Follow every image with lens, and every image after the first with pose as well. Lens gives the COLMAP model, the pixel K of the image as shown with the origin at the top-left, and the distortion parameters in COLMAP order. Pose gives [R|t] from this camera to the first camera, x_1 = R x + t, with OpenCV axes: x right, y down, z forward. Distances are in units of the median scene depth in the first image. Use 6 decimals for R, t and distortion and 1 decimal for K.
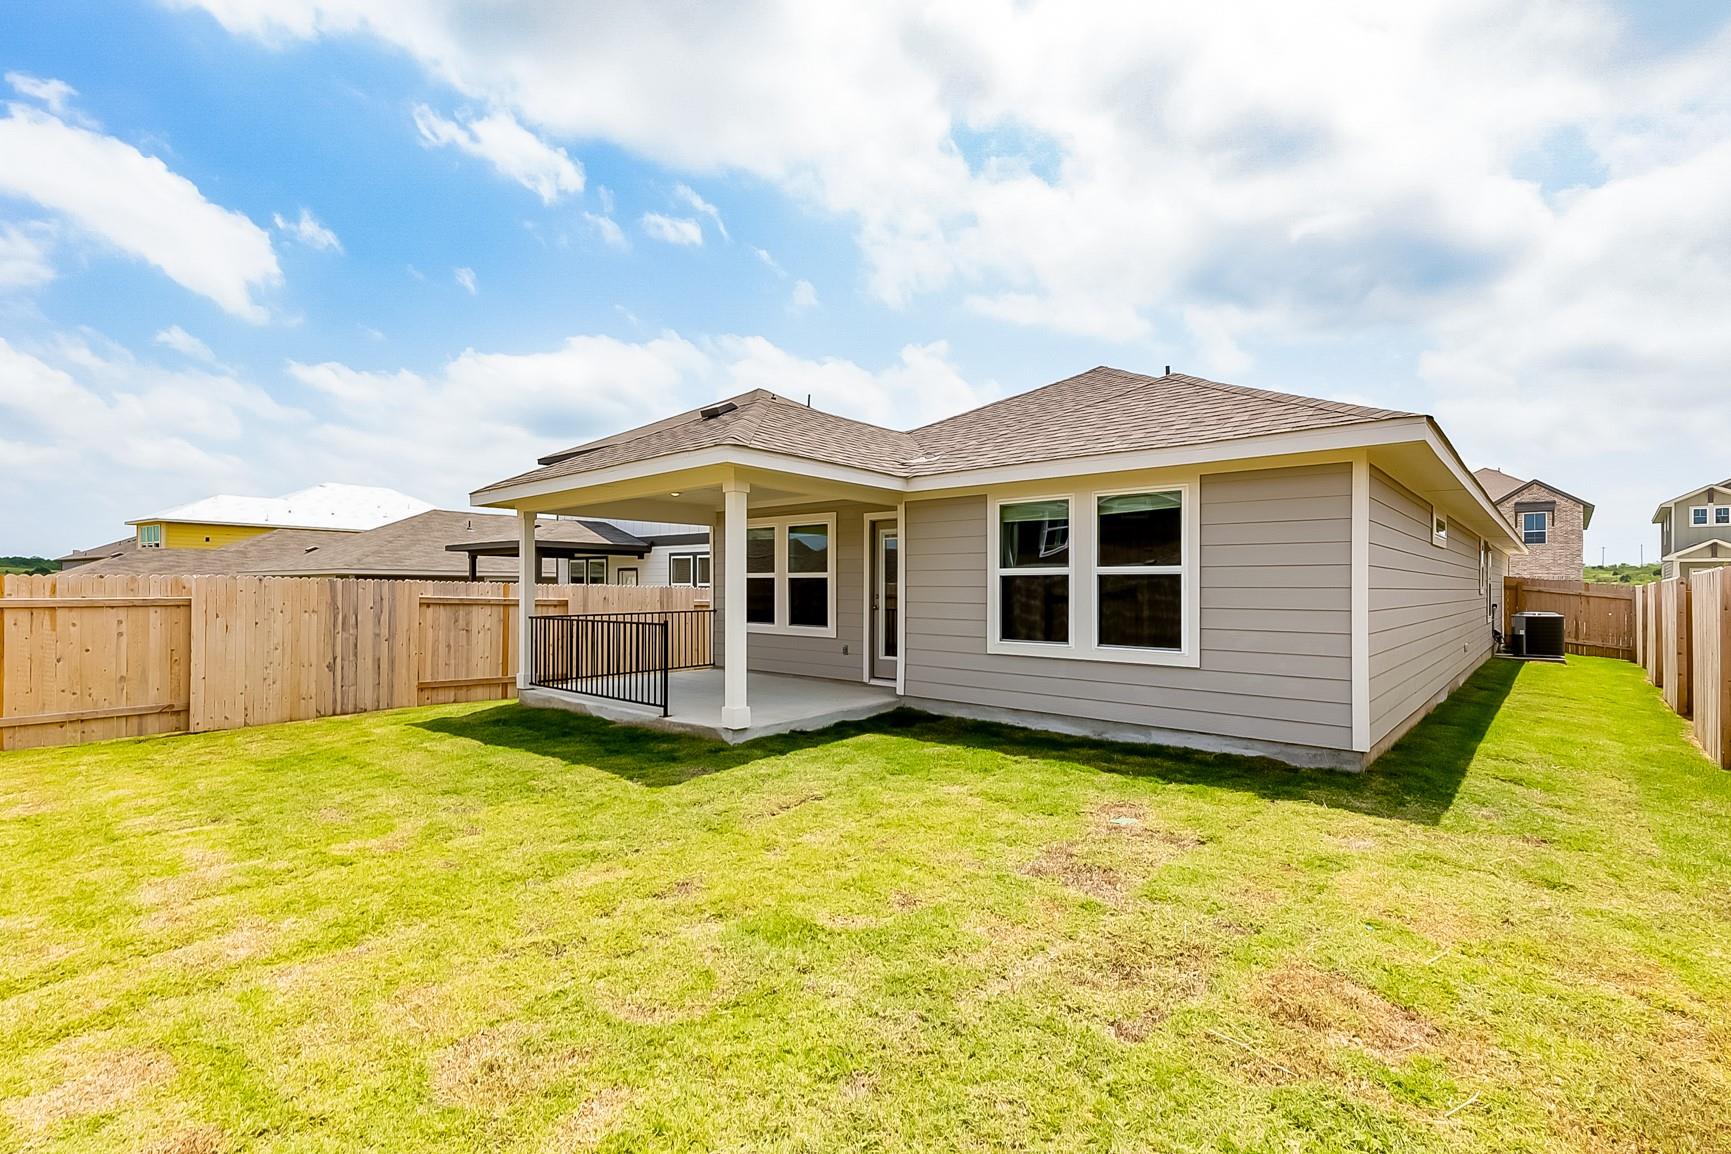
lens RADIAL K [[781.8, 0, 866.2], [0, 781.8, 580.3], [0, 0, 1]] dist [0.003485, 0.000581]
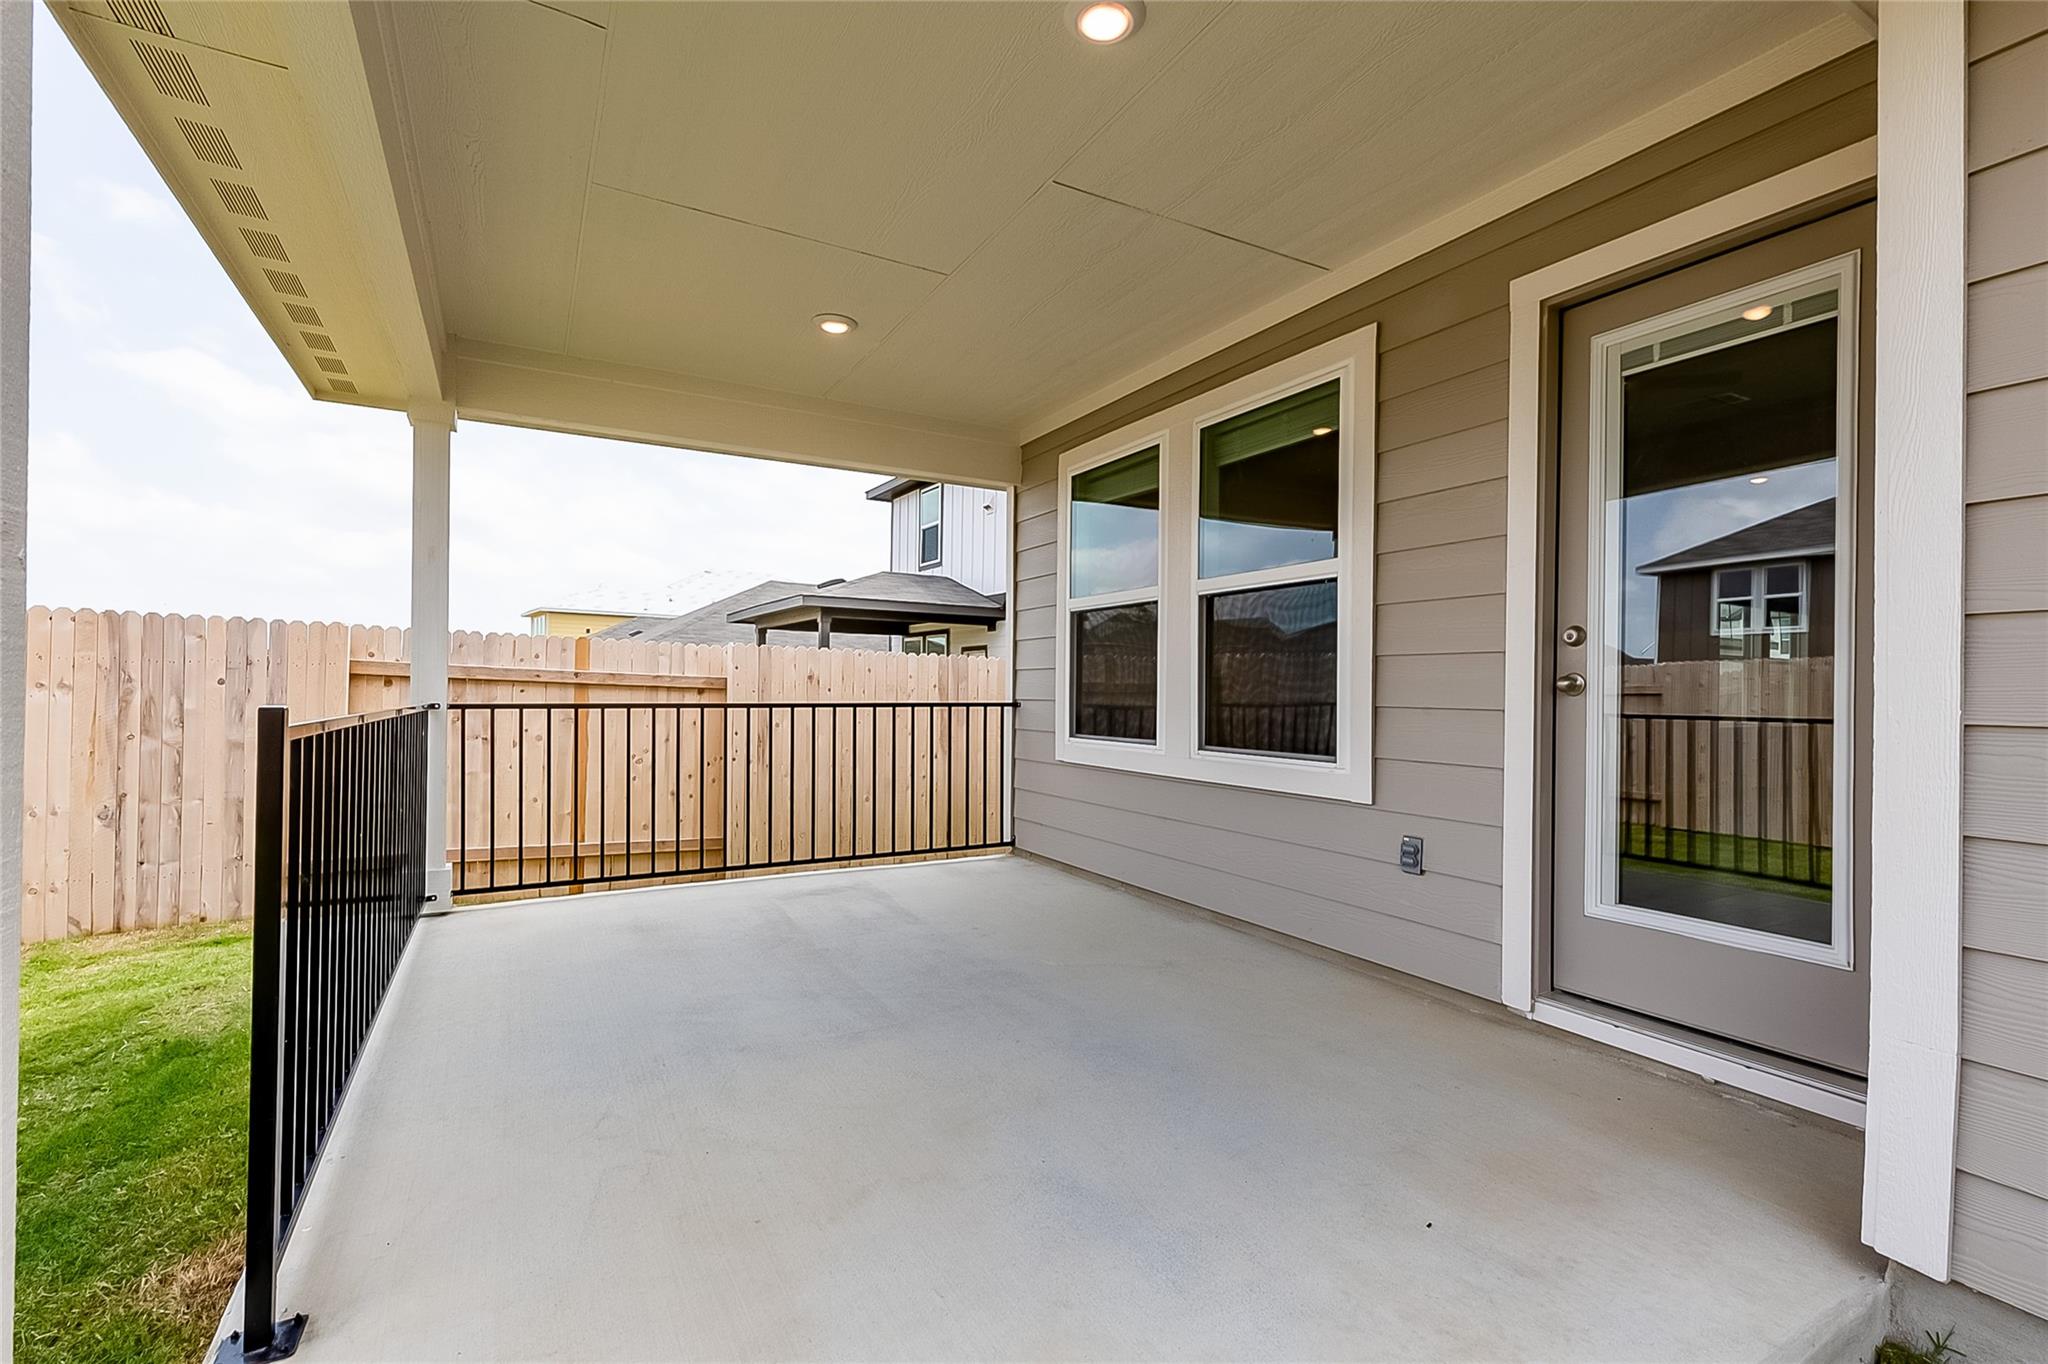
lens RADIAL K [[925.0, 0, 1024.8], [0, 925.0, 685.9], [0, 0, 1]] dist [0.003485, 0.000581]
pose [[0.945668, 0.006451, -0.325069, -0.047710], [-0.006370, 0.999979, 0.001314, 0.034149], [0.325071, 0.000828, 0.945689, 0.666789]]
